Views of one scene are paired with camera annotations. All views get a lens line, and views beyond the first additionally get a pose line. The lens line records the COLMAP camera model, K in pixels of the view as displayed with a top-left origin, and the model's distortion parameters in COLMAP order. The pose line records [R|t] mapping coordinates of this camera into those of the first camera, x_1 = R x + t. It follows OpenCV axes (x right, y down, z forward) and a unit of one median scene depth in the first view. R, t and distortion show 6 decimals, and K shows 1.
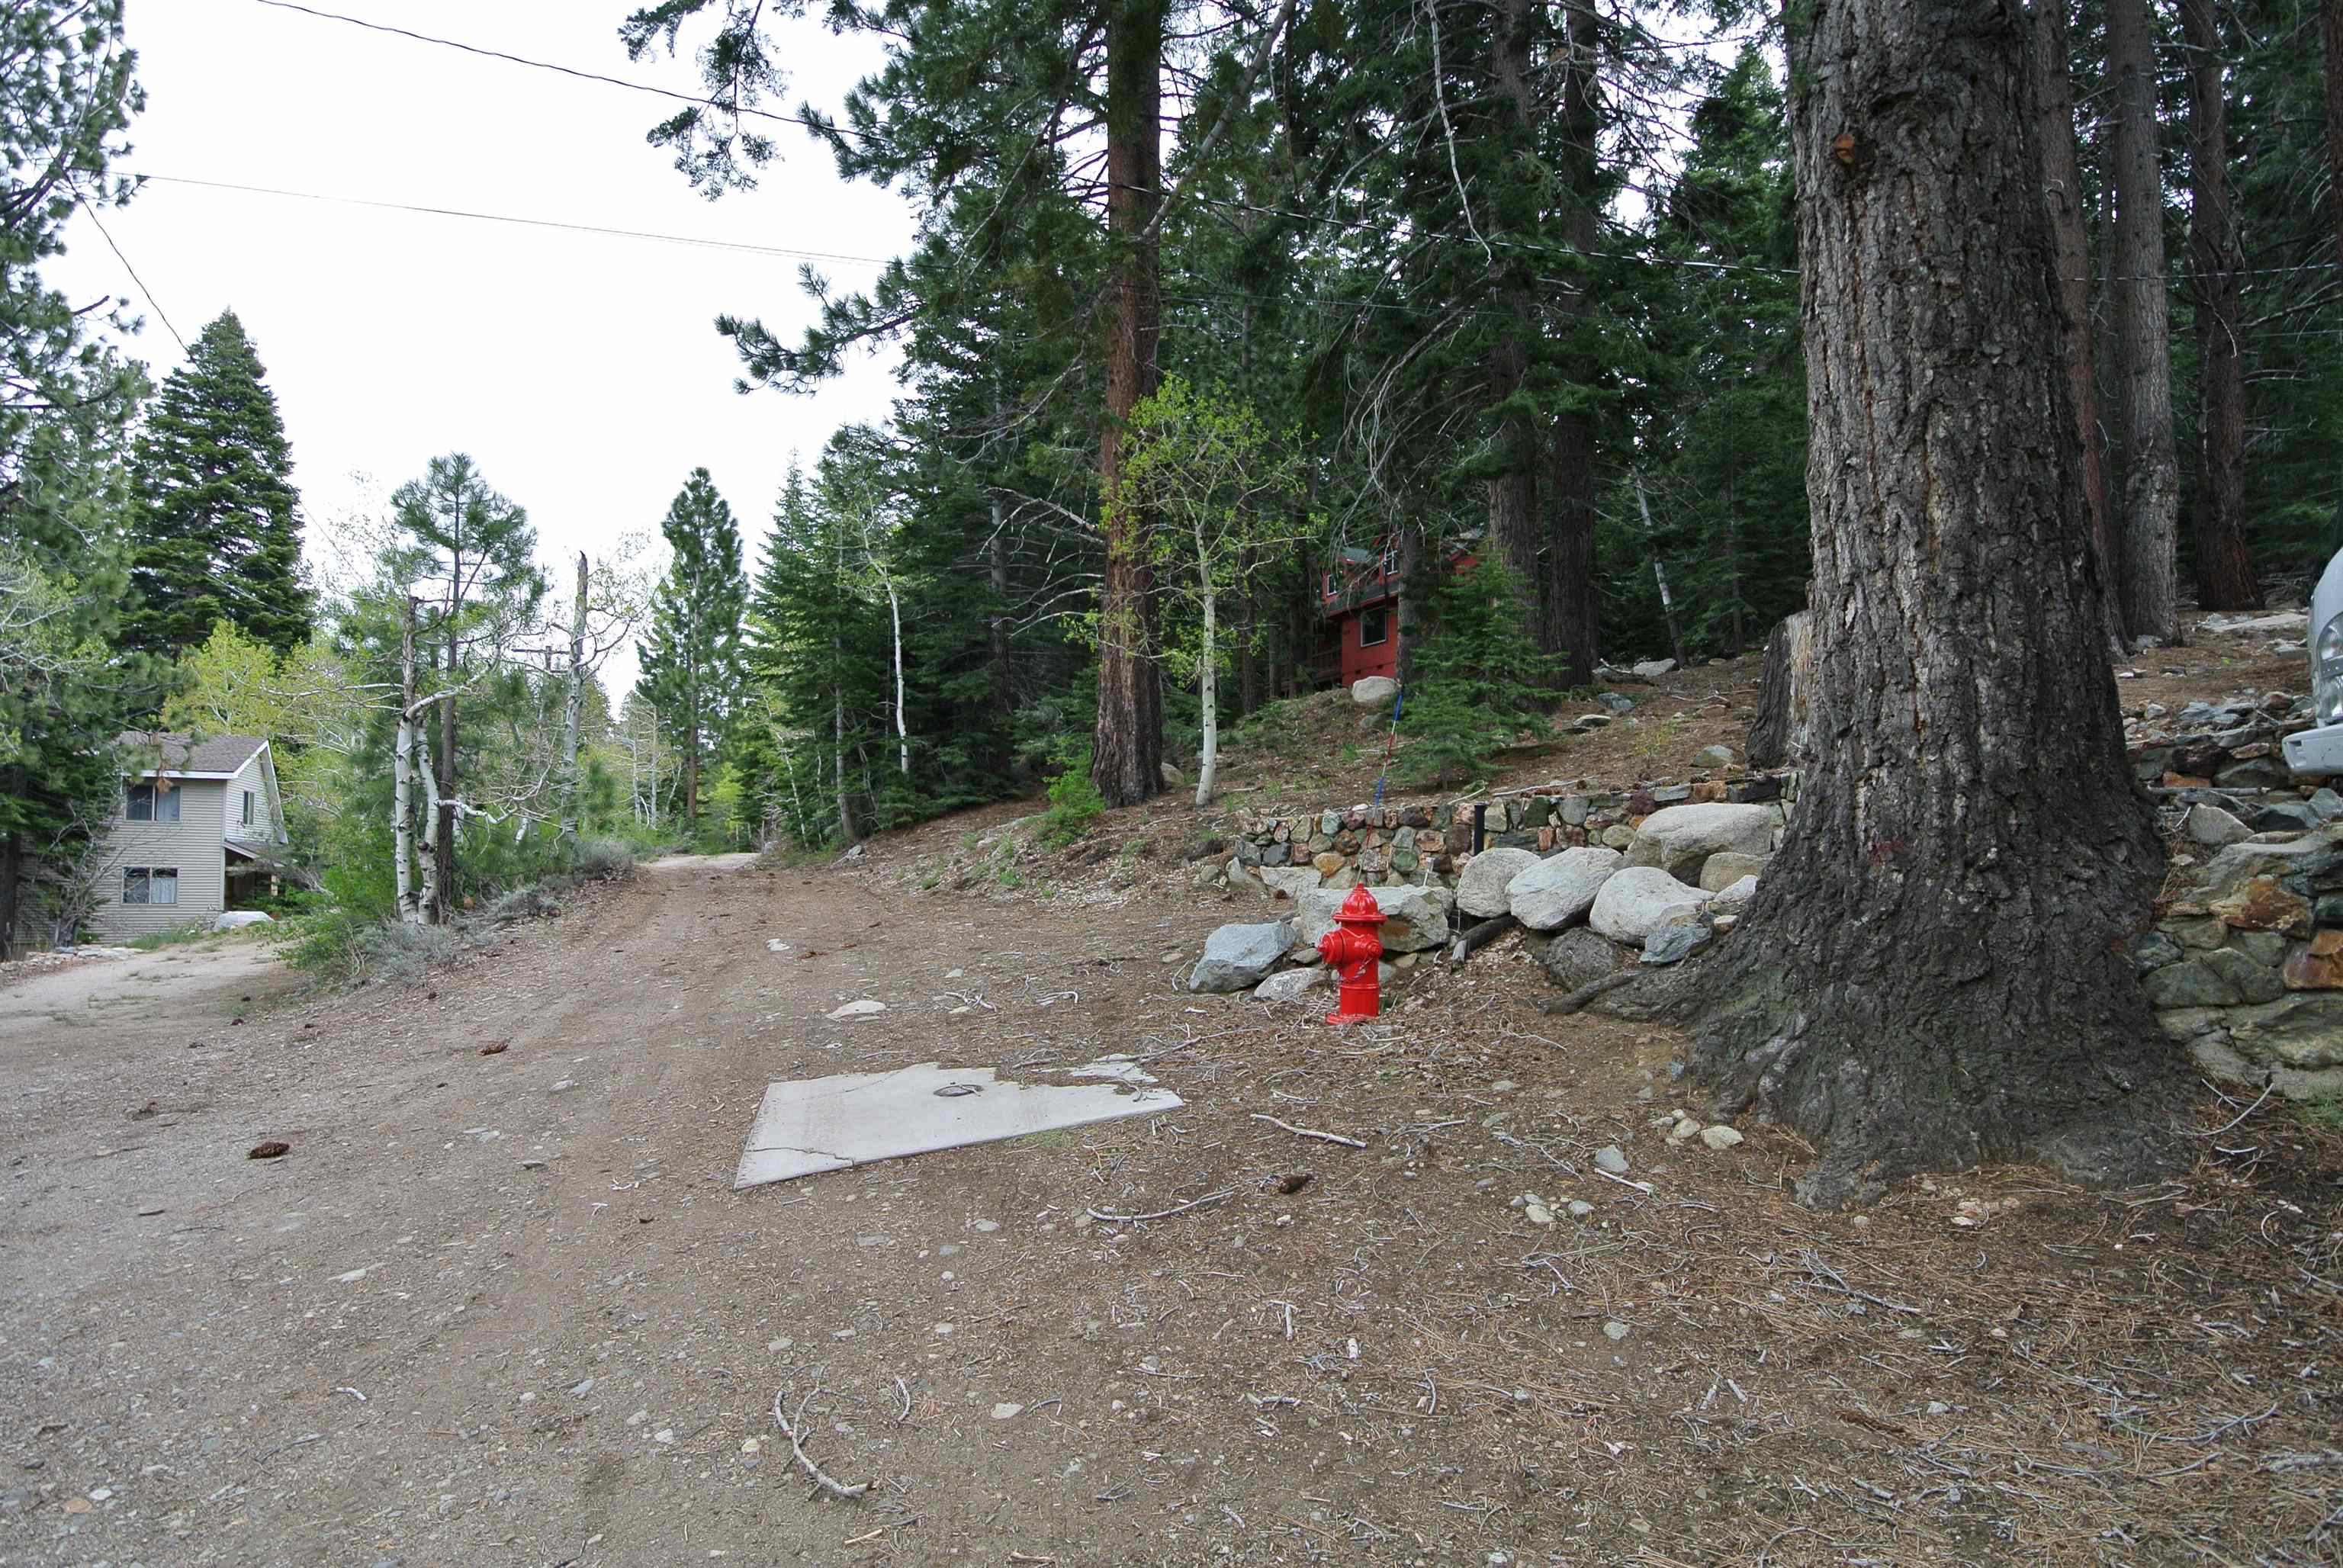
lens RADIAL K [[1268.0, 0, 1197.6], [0, 1268.0, 825.3], [0, 0, 1]] dist [-0.001699, -0.027532]
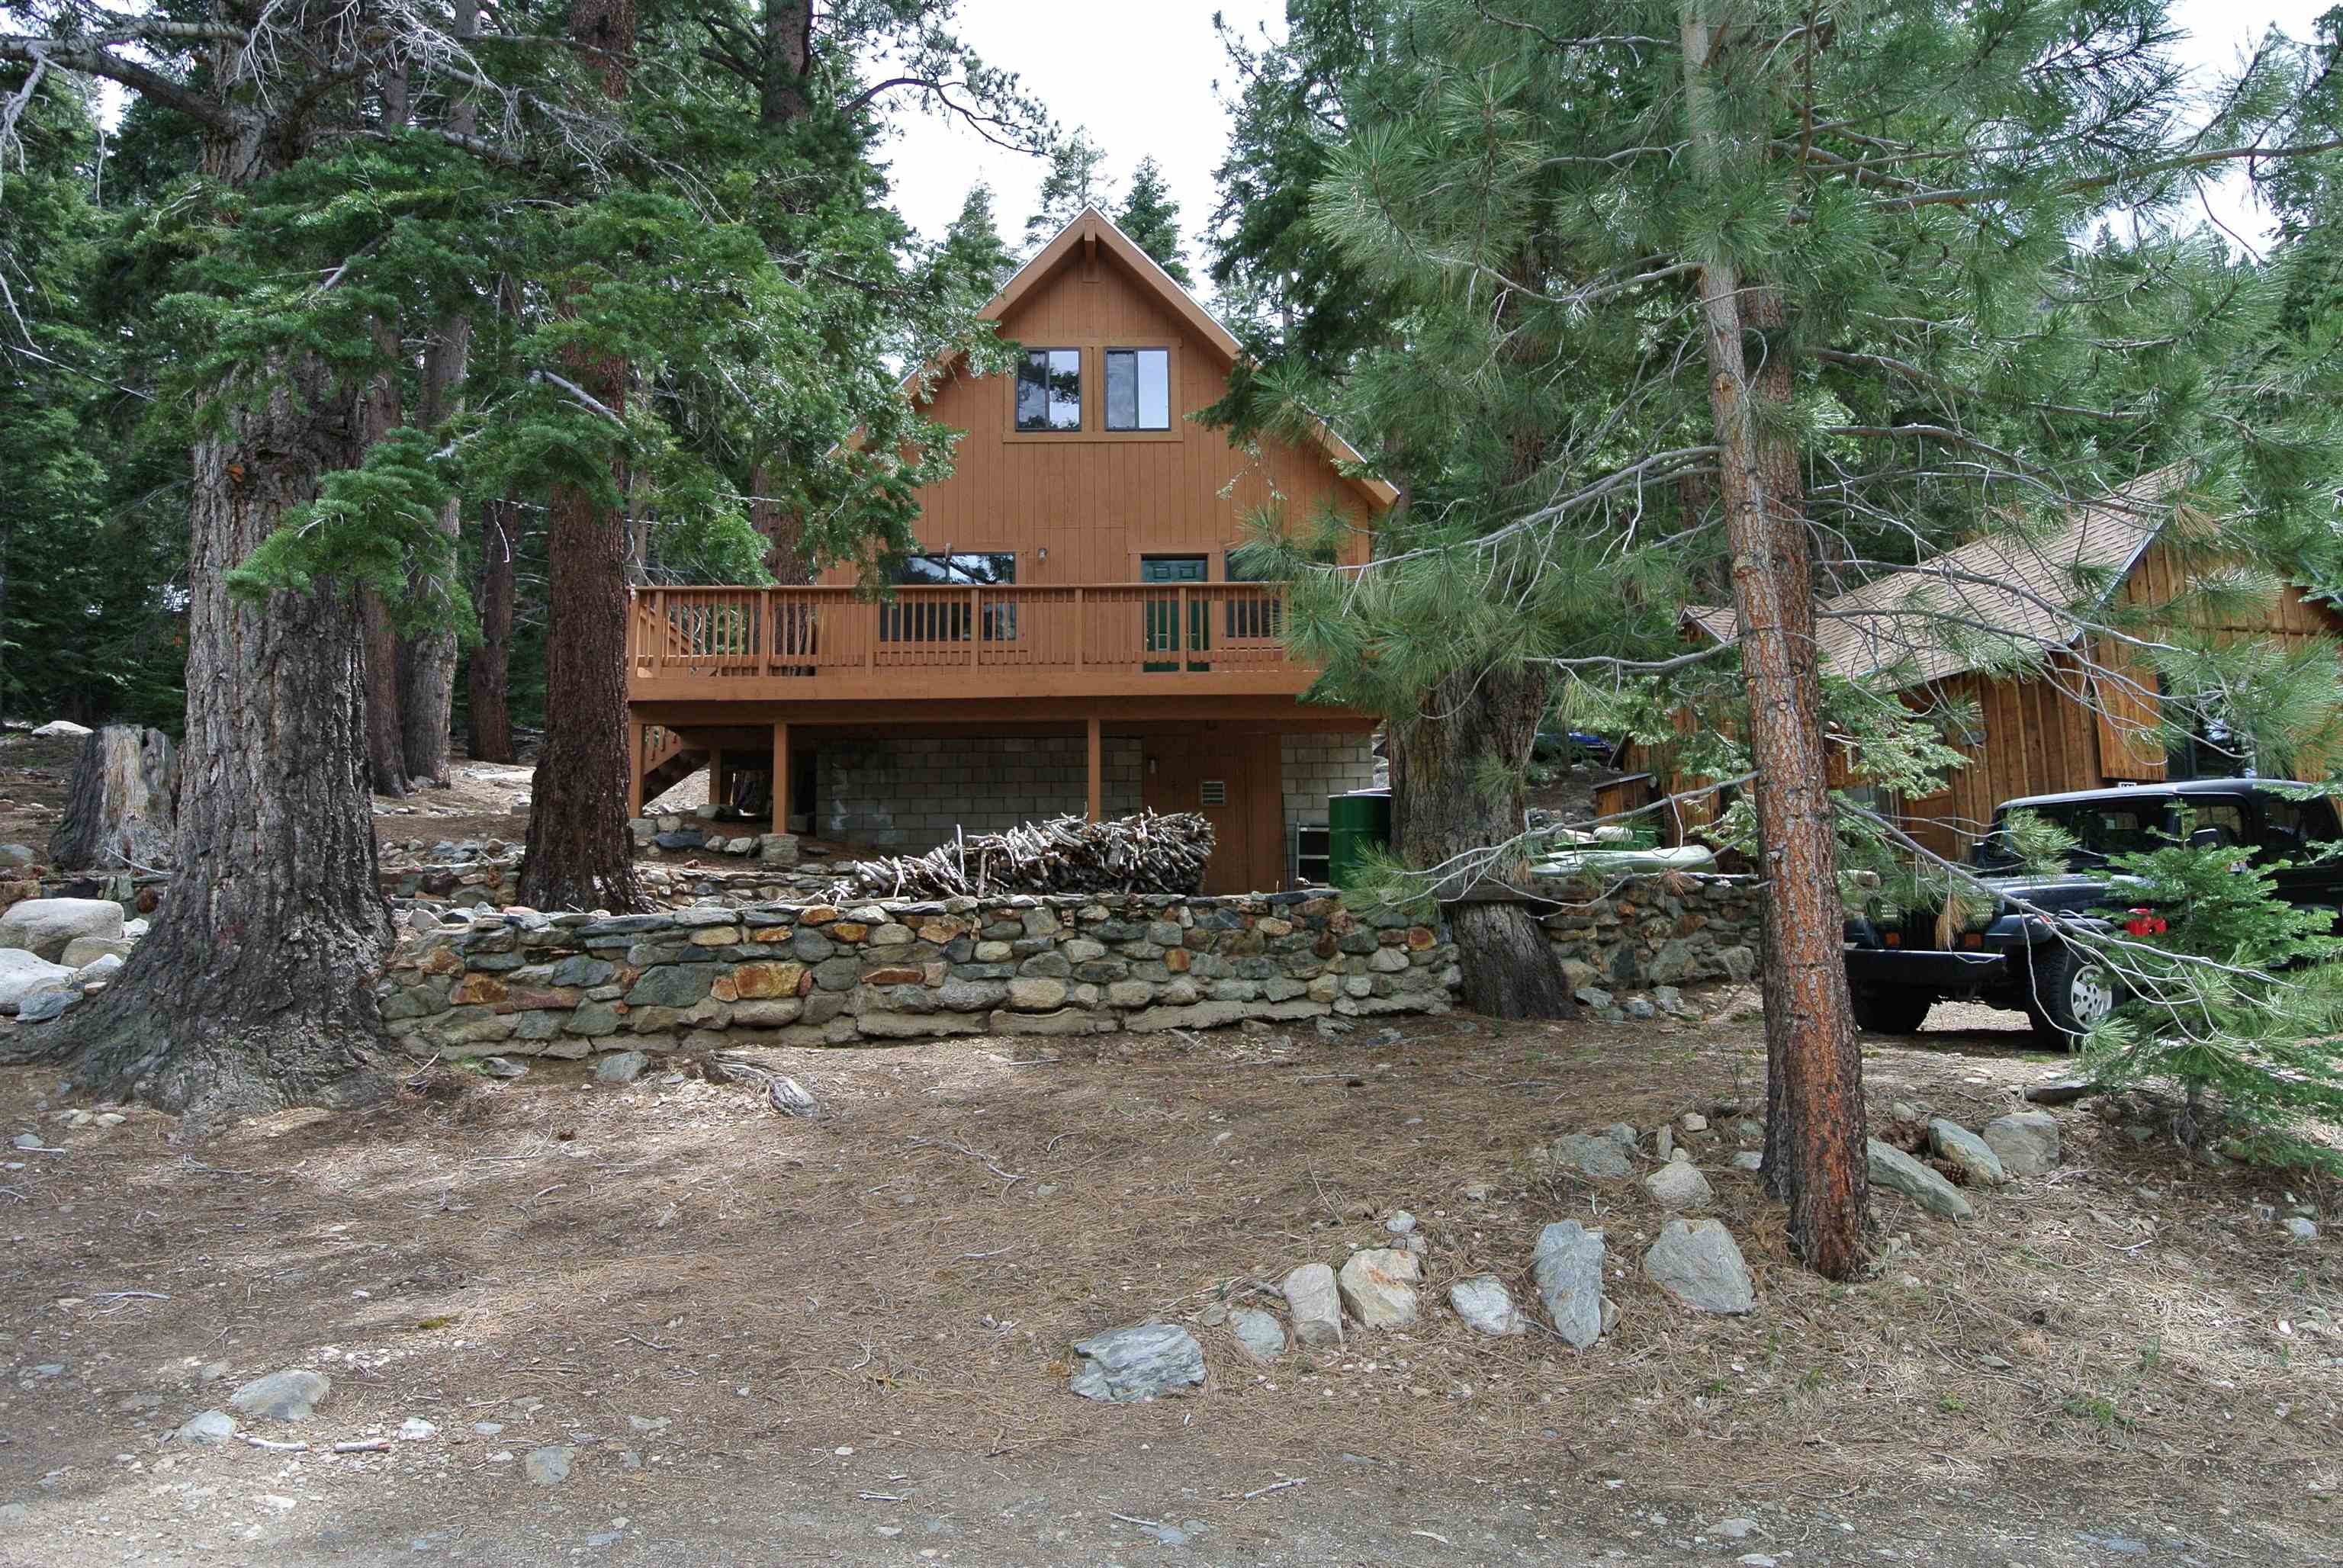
lens RADIAL K [[1394.2, 0, 1186.1], [0, 1394.2, 825.0], [0, 0, 1]] dist [0.002212, -0.034413]
pose [[0.412963, 0.087891, 0.906497, -0.512269], [-0.008791, 0.995671, -0.092532, 0.035992], [-0.910706, 0.030244, 0.411947, -0.757923]]
